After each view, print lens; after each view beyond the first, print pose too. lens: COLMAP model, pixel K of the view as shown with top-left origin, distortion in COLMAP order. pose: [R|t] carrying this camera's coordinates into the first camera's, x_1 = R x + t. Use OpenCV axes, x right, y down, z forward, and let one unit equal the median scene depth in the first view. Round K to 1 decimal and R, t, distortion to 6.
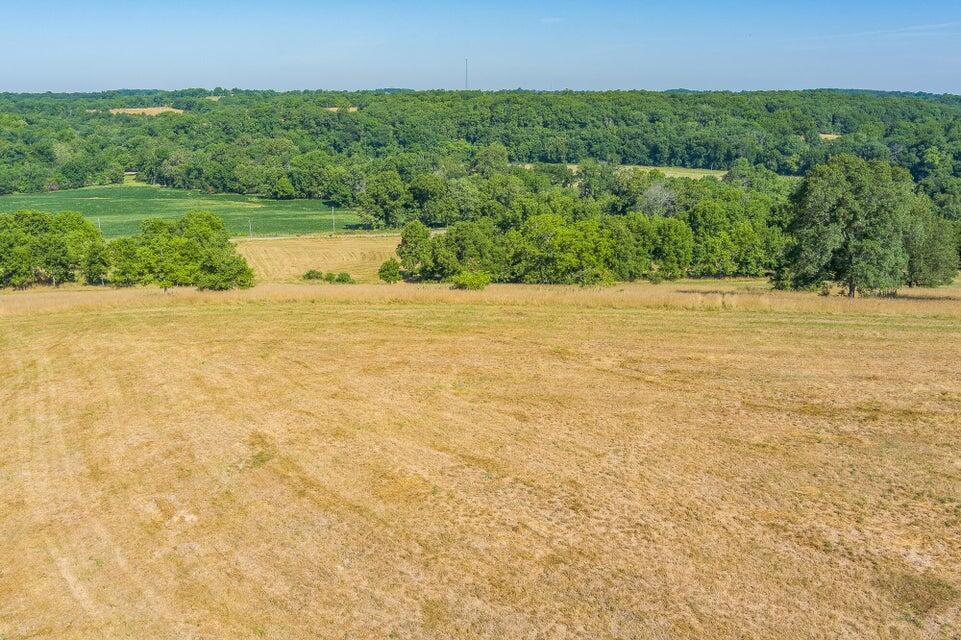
lens RADIAL K [[776.0, 0, 483.3], [0, 776.0, 317.8], [0, 0, 1]] dist [-0.072859, 0.017153]
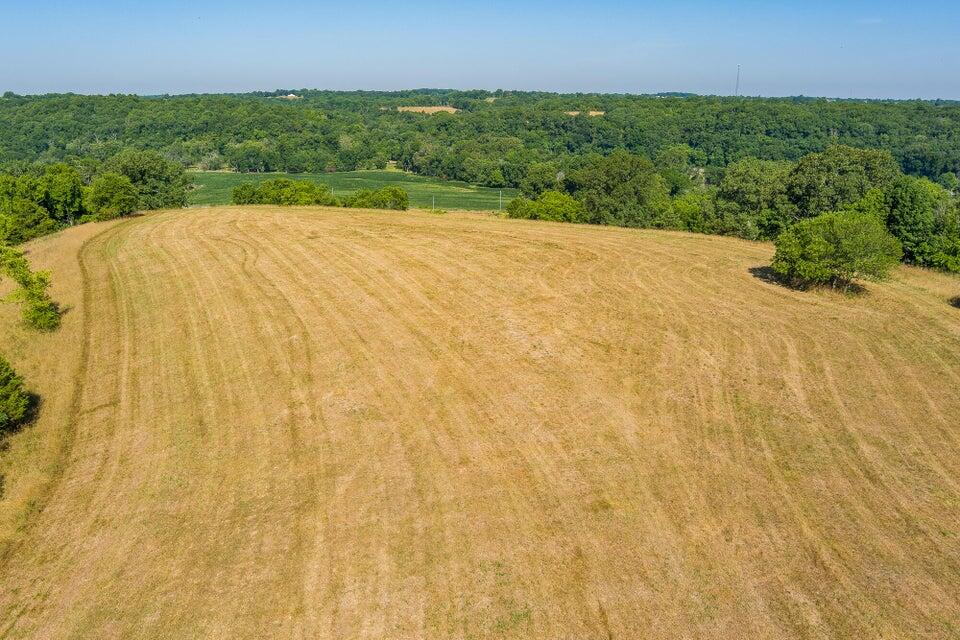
lens RADIAL K [[775.2, 0, 480.5], [0, 775.2, 322.0], [0, 0, 1]] dist [-0.072859, 0.017153]
pose [[0.933738, 0.106230, -0.341832, 0.099752], [-0.105066, 0.994222, 0.021975, 0.020562], [0.342192, 0.015396, 0.939504, -0.094509]]
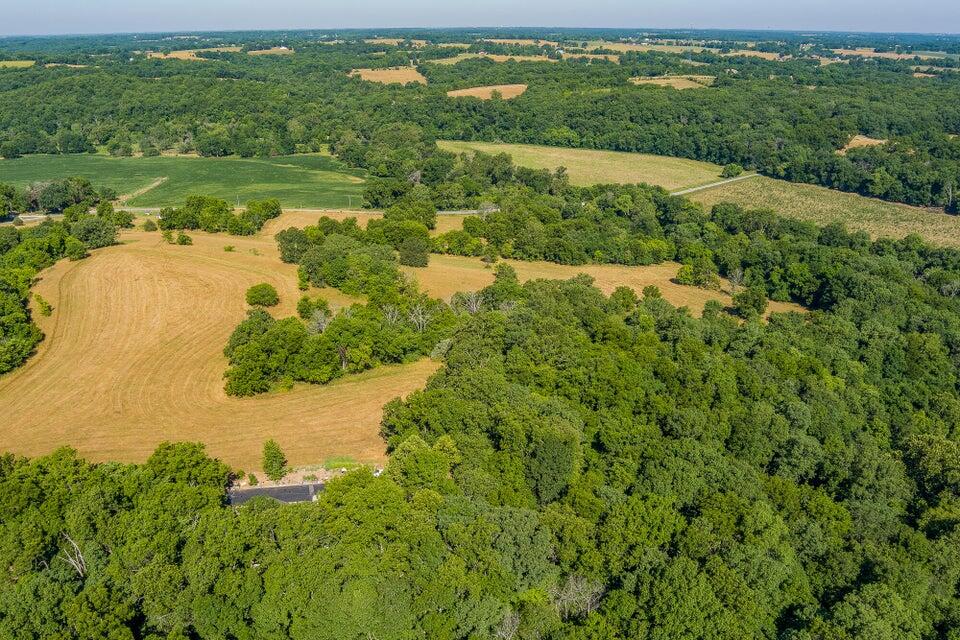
lens RADIAL K [[775.2, 0, 478.8], [0, 775.2, 320.9], [0, 0, 1]] dist [-0.072859, 0.017153]
pose [[0.925039, 0.140703, -0.352853, 0.348282], [-0.108664, 0.988070, 0.109130, -0.033405], [0.363998, -0.062607, 0.929293, -0.295940]]
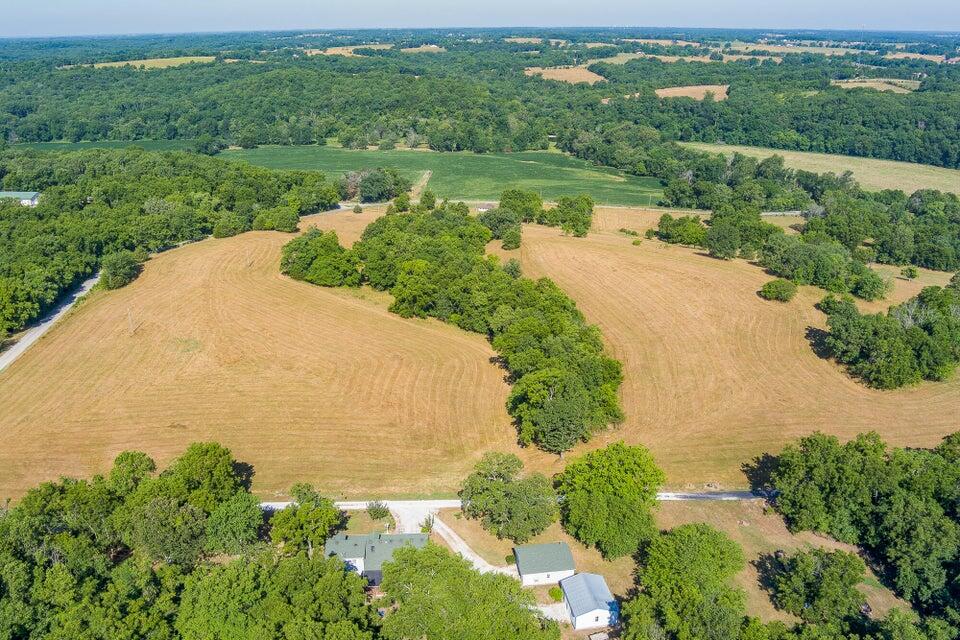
lens RADIAL K [[775.2, 0, 480.6], [0, 775.2, 318.3], [0, 0, 1]] dist [-0.072859, 0.017153]
pose [[0.872509, 0.175863, -0.455851, 0.156869], [-0.135154, 0.983443, 0.120716, -0.004819], [0.469533, -0.043716, 0.881832, -0.392330]]
